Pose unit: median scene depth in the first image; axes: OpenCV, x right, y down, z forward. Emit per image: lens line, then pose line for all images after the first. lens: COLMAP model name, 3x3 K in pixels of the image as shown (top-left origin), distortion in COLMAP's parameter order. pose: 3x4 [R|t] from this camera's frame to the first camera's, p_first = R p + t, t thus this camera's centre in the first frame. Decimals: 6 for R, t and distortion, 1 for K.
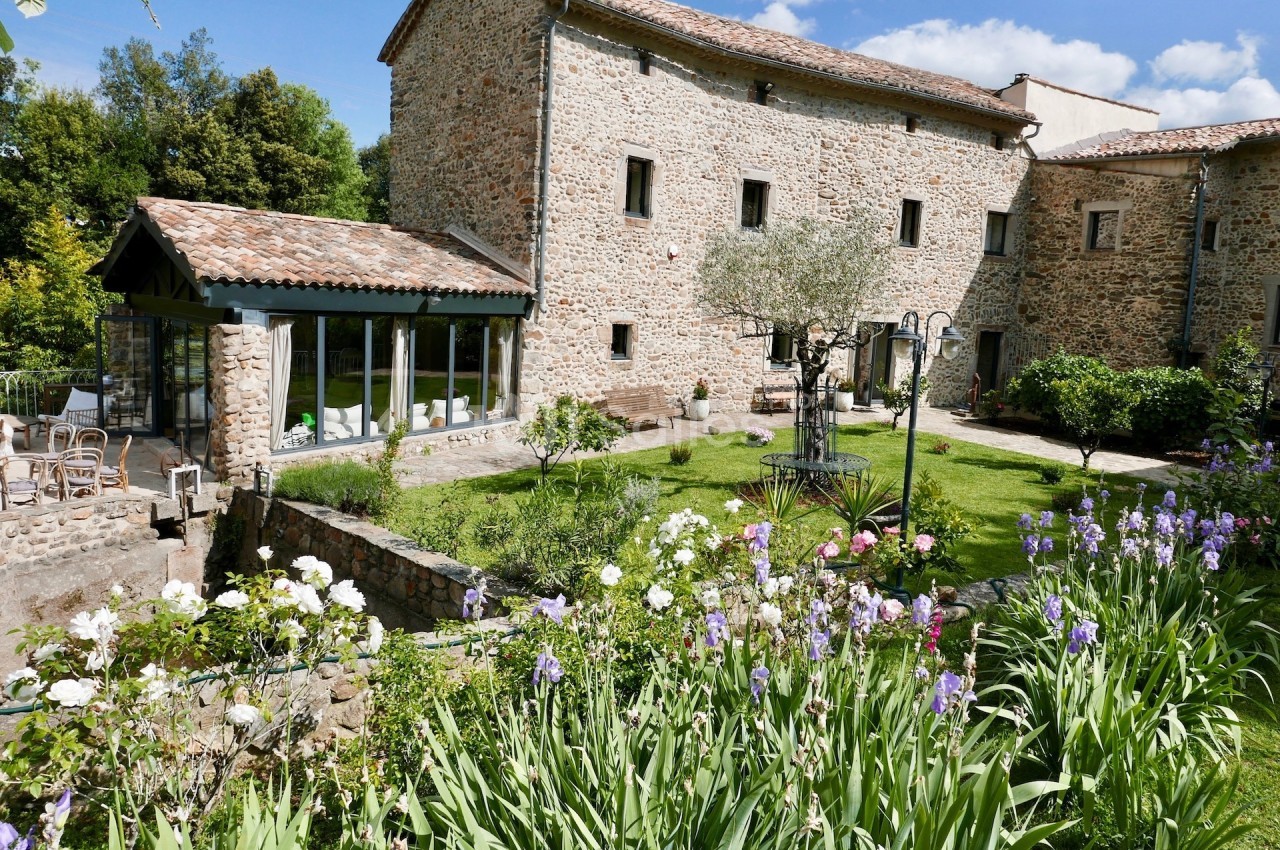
lens RADIAL K [[1271.5, 0, 634.5], [0, 1271.5, 421.7], [0, 0, 1]] dist [0.051028, 0.000000]
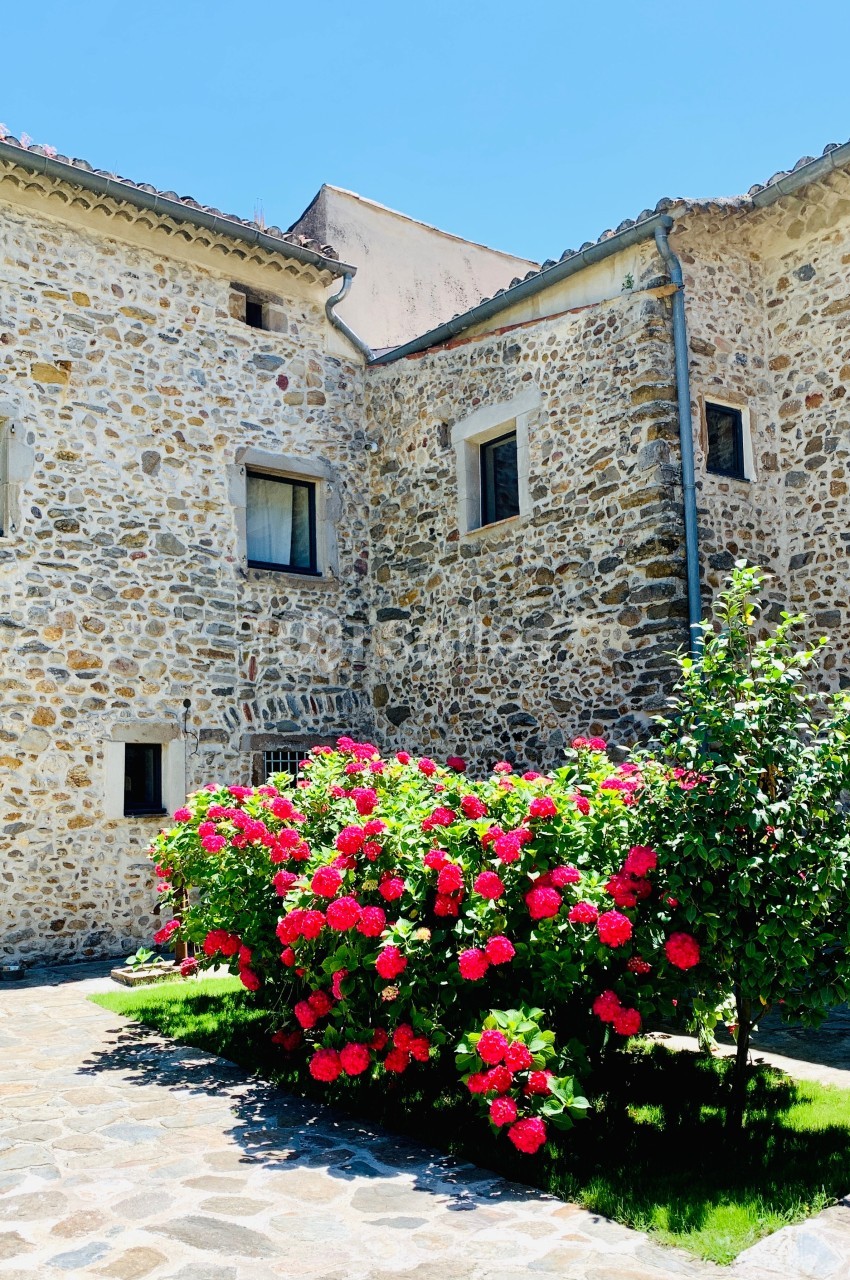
lens RADIAL K [[1271.5, 0, 431.2], [0, 1271.5, 639.4], [0, 0, 1]] dist [0.051028, 0.000000]
pose [[0.996167, -0.069602, 0.052988, 0.324242], [0.079968, 0.970111, -0.229106, -0.007315], [-0.035458, 0.232465, 0.971958, 0.625448]]
